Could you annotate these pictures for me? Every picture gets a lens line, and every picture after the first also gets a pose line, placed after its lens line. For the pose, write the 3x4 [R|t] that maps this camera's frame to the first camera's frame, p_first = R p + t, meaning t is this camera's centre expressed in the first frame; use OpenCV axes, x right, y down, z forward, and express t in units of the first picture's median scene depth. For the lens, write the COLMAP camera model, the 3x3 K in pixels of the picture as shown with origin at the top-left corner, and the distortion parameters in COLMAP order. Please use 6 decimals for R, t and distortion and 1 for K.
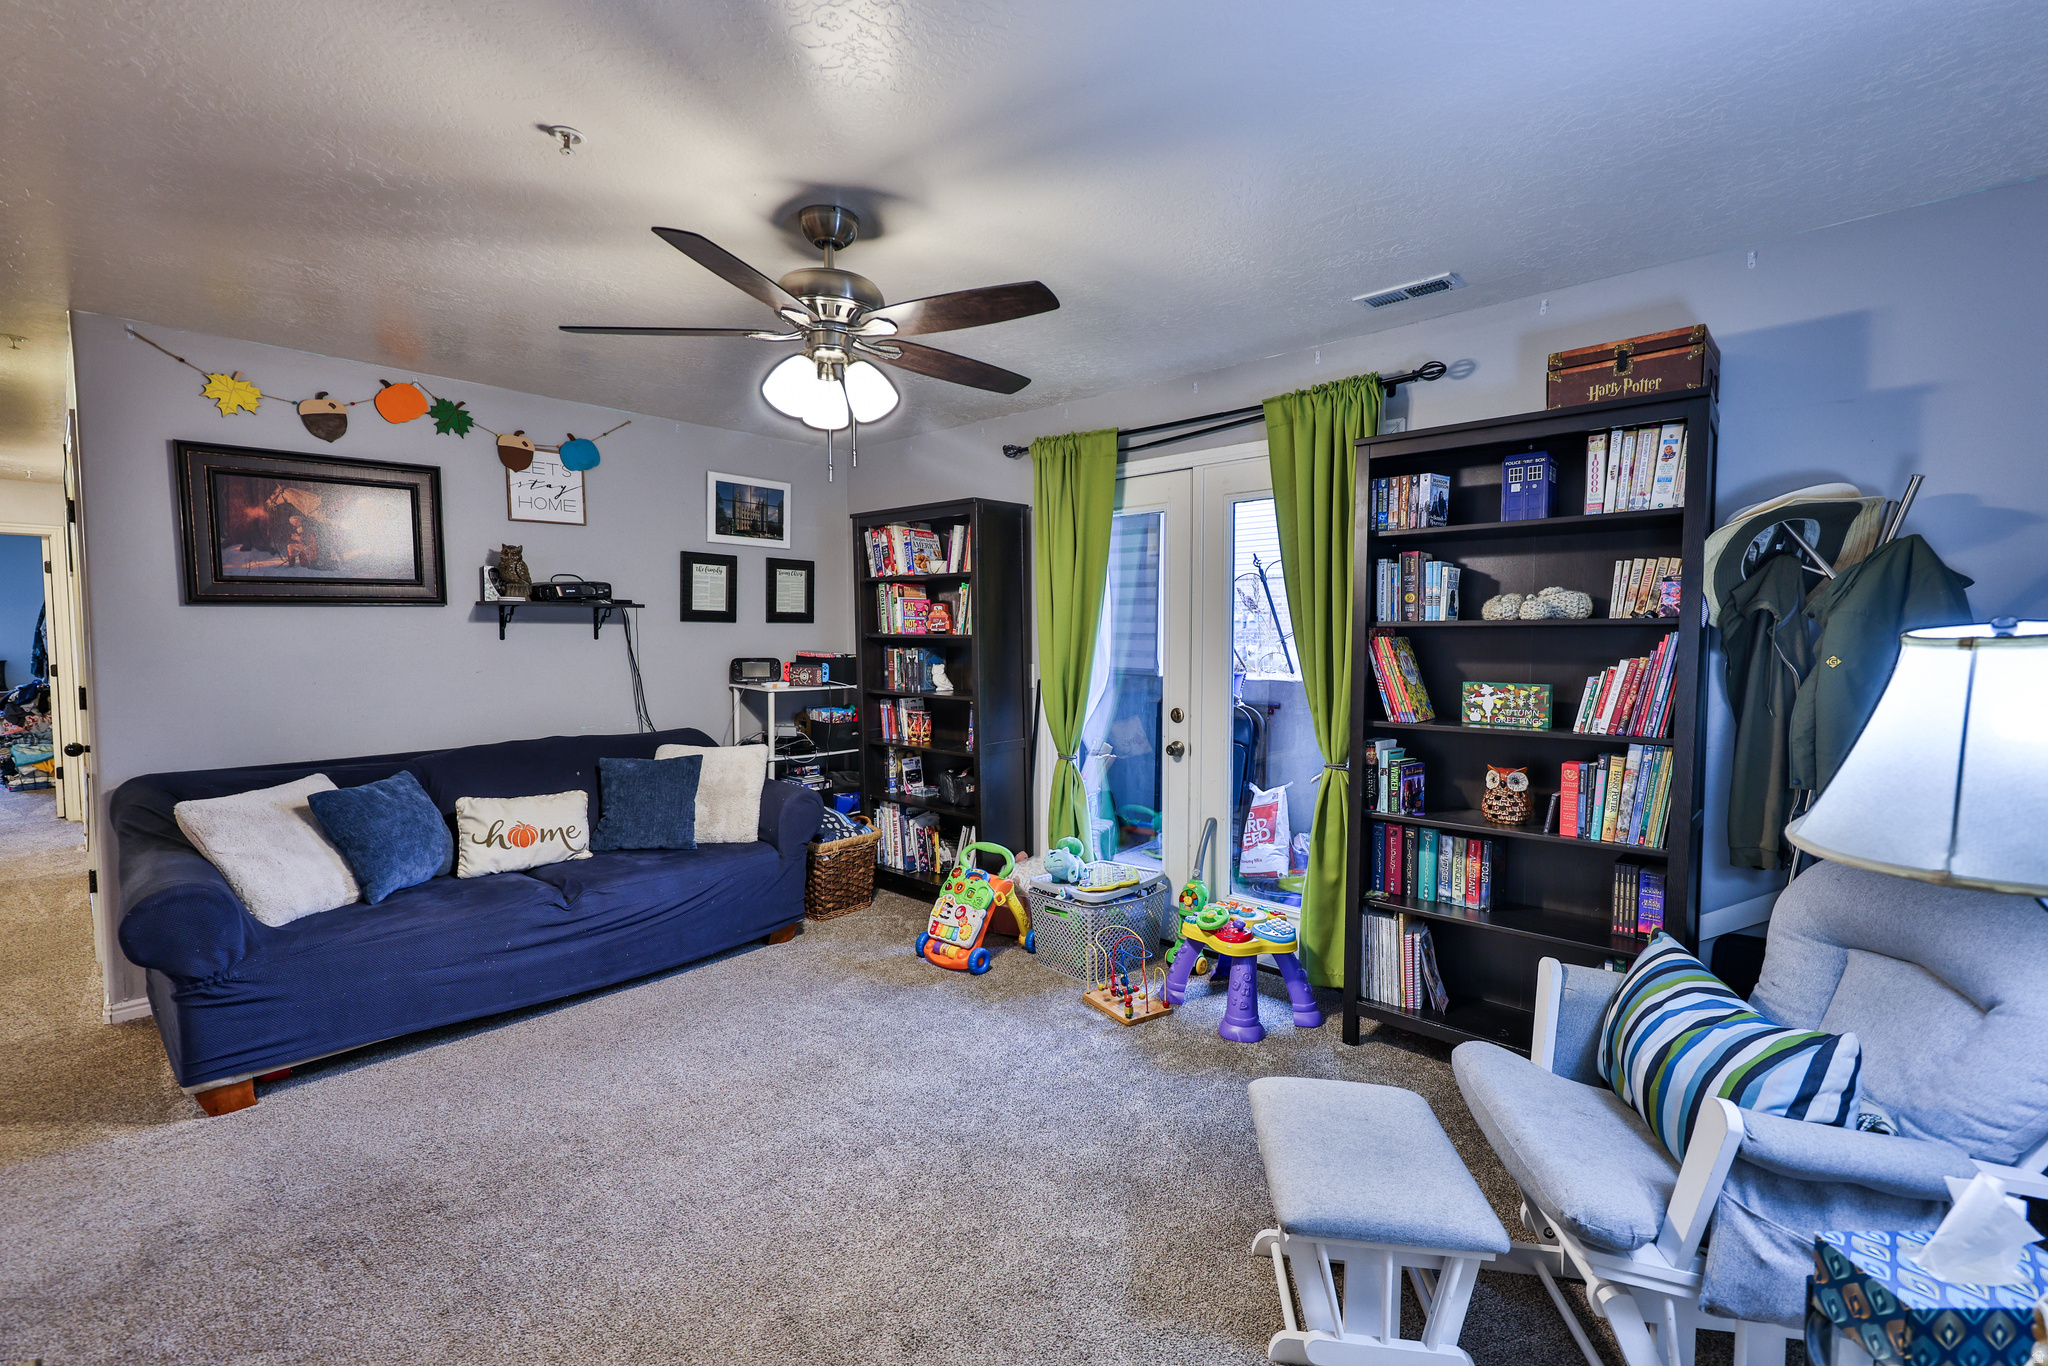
lens RADIAL K [[881.3, 0, 1023.8], [0, 881.3, 678.9], [0, 0, 1]] dist [0.011288, 0.000074]
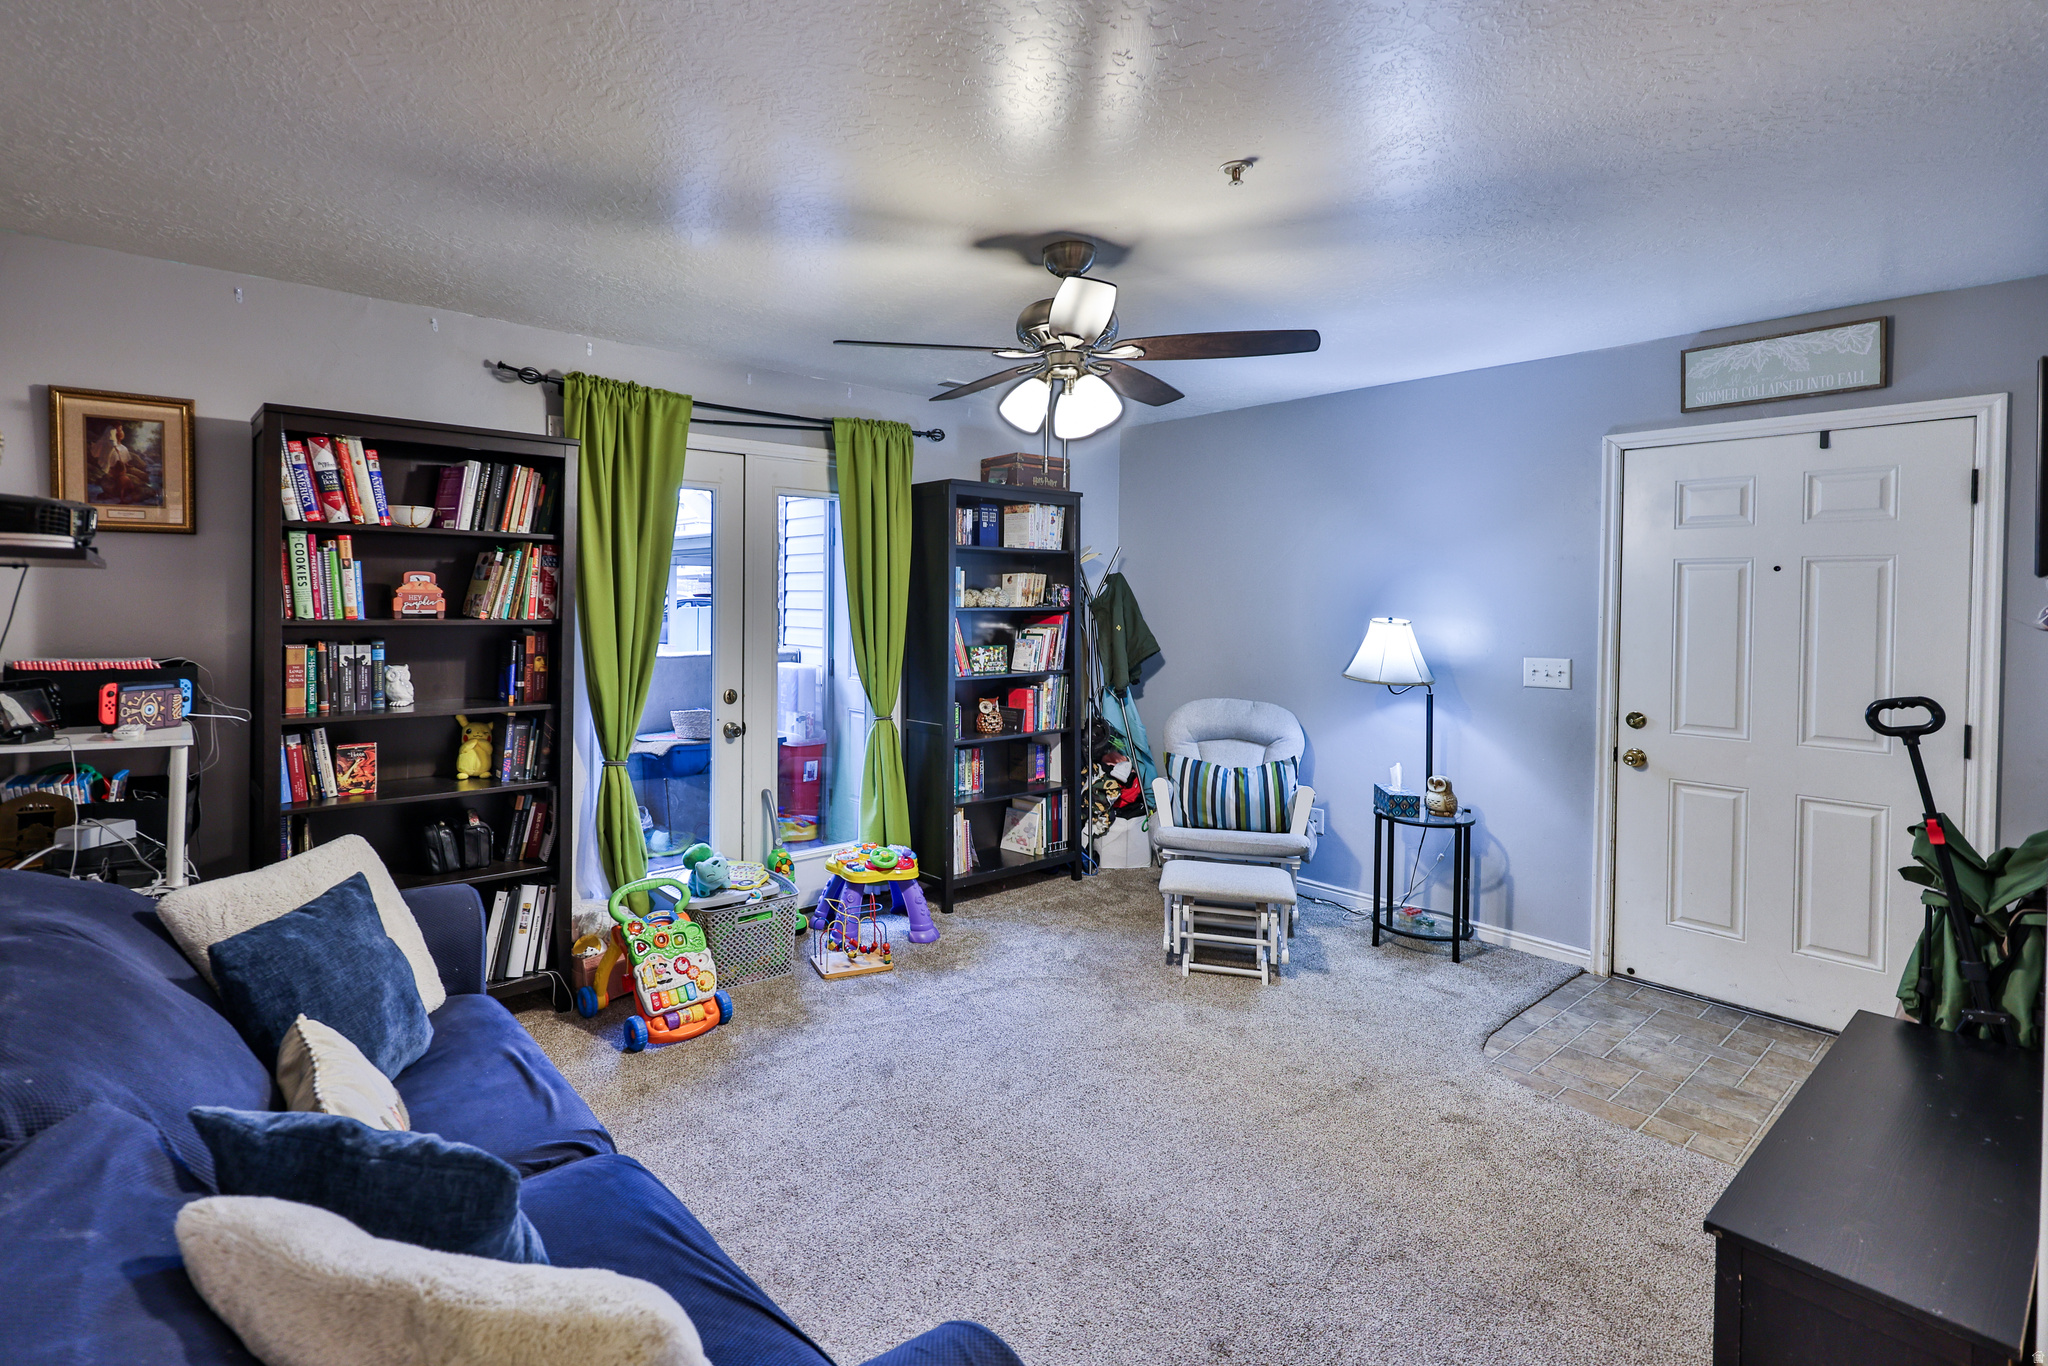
lens RADIAL K [[859.7, 0, 1025.0], [0, 859.7, 614.3], [0, 0, 1]] dist [-0.000418, -0.000042]
pose [[0.163506, -0.010802, 0.986483, -0.789070], [0.043564, 0.999044, 0.003719, -0.044418], [-0.985580, 0.042367, 0.163820, 0.548161]]
